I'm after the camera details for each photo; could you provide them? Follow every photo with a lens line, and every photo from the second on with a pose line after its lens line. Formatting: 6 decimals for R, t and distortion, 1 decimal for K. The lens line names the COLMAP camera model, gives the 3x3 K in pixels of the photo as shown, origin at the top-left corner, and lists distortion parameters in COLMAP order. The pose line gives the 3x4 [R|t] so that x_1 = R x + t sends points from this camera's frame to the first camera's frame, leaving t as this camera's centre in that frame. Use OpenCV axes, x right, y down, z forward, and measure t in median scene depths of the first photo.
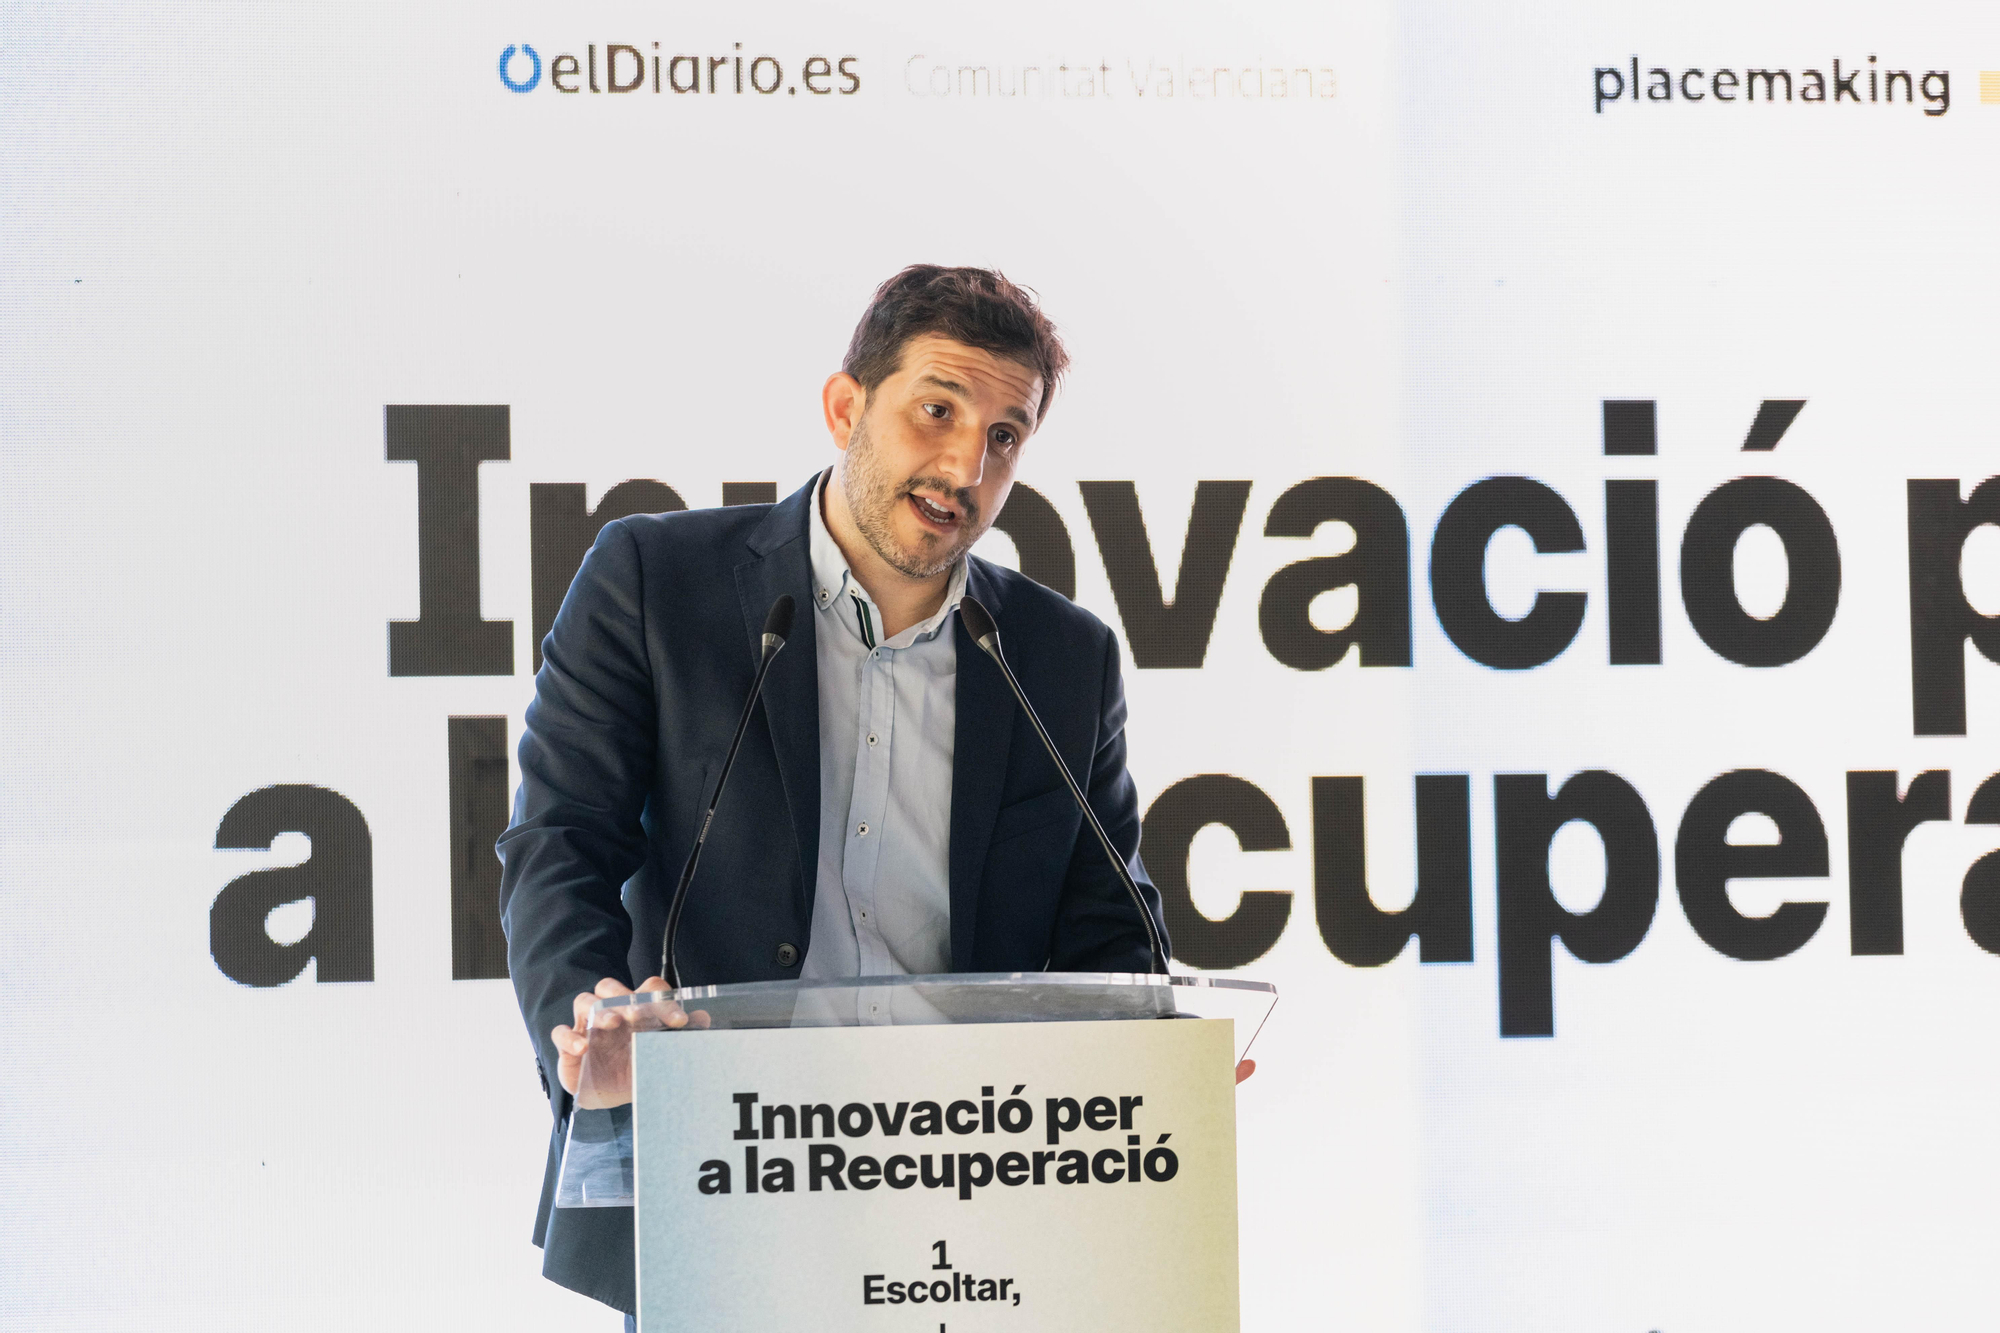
lens RADIAL K [[7517.0, 0, 1000.0], [0, 7517.0, 666.5], [0, 0, 1]] dist [0.039951, -1.664549]
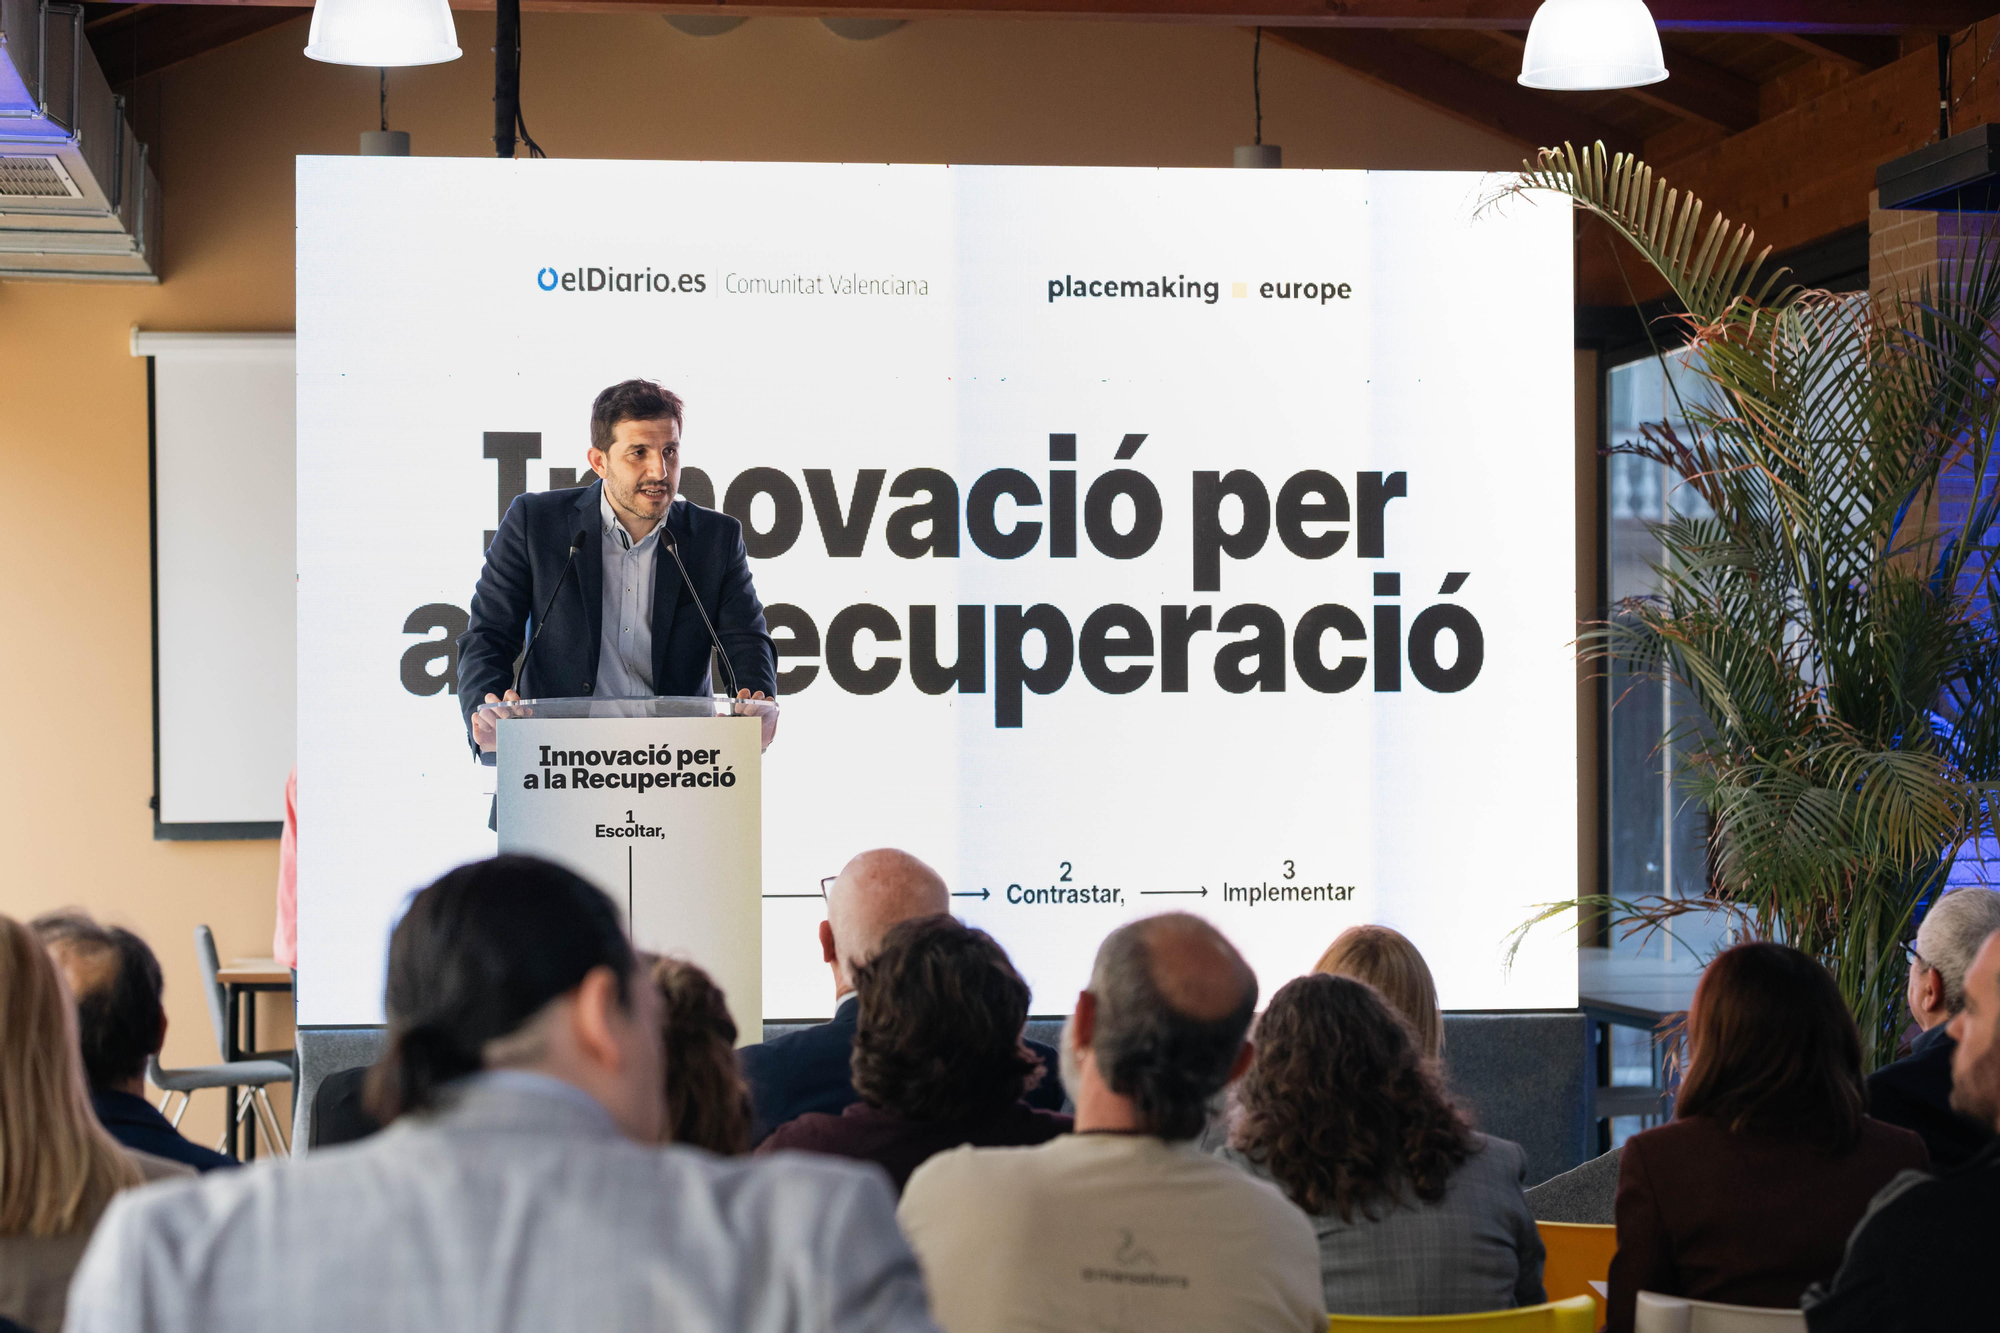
lens RADIAL K [[4268.7, 0, 1000.0], [0, 4268.7, 666.5], [0, 0, 1]] dist [0.102516, 0.325937]
pose [[0.998137, 0.013252, -0.059554, 0.183412], [-0.011060, 0.999255, 0.036985, -0.018157], [0.059999, -0.036258, 0.997540, -0.307862]]
